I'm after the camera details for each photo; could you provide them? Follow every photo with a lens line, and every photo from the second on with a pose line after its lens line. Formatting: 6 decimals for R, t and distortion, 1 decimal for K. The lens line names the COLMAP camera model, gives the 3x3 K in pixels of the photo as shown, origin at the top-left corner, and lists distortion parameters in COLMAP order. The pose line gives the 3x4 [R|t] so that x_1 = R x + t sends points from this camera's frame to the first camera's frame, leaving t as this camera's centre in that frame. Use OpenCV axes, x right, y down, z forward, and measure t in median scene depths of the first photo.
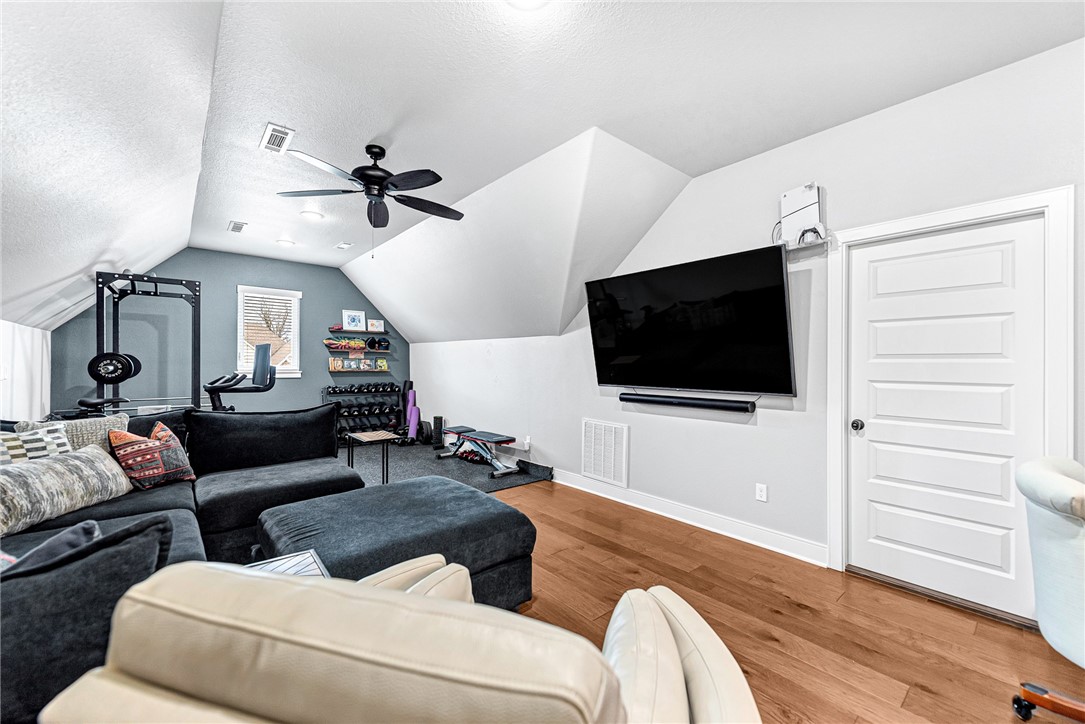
lens RADIAL K [[431.8, 0, 542.5], [0, 431.8, 362.7], [0, 0, 1]] dist [0.002980, 0.000224]
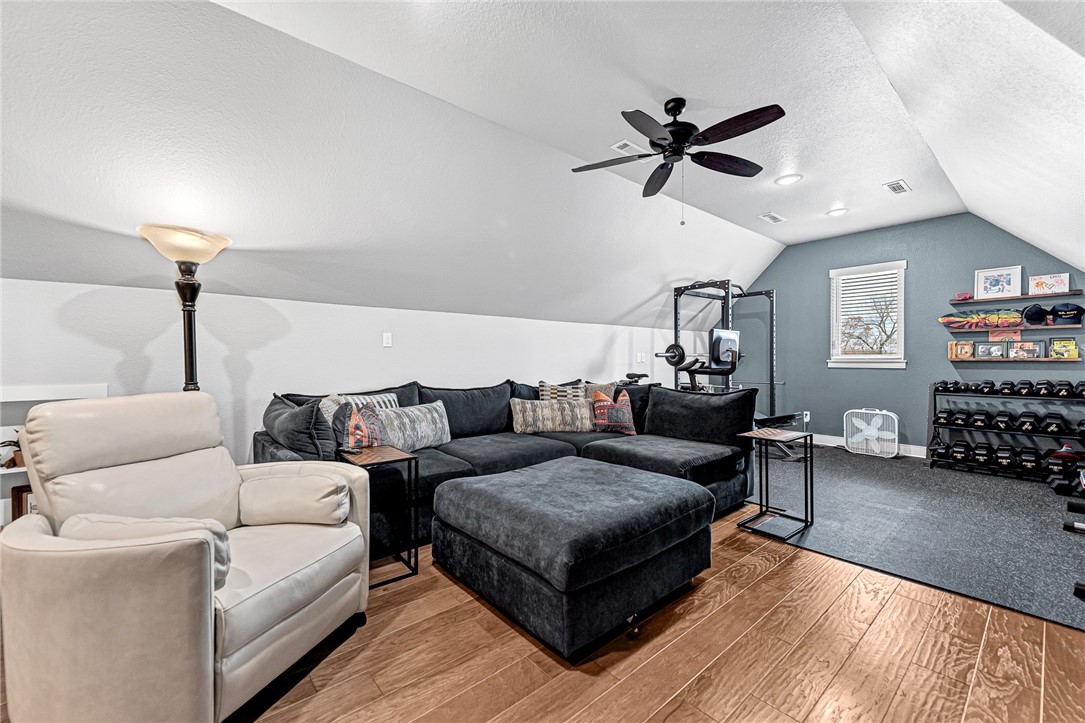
lens RADIAL K [[431.8, 0, 540.9], [0, 431.8, 363.6], [0, 0, 1]] dist [0.002980, 0.000224]
pose [[-0.012576, -0.000444, -0.999921, 0.229551], [0.004697, 0.999989, -0.000503, 0.021472], [0.999910, -0.004703, -0.012574, 0.321737]]
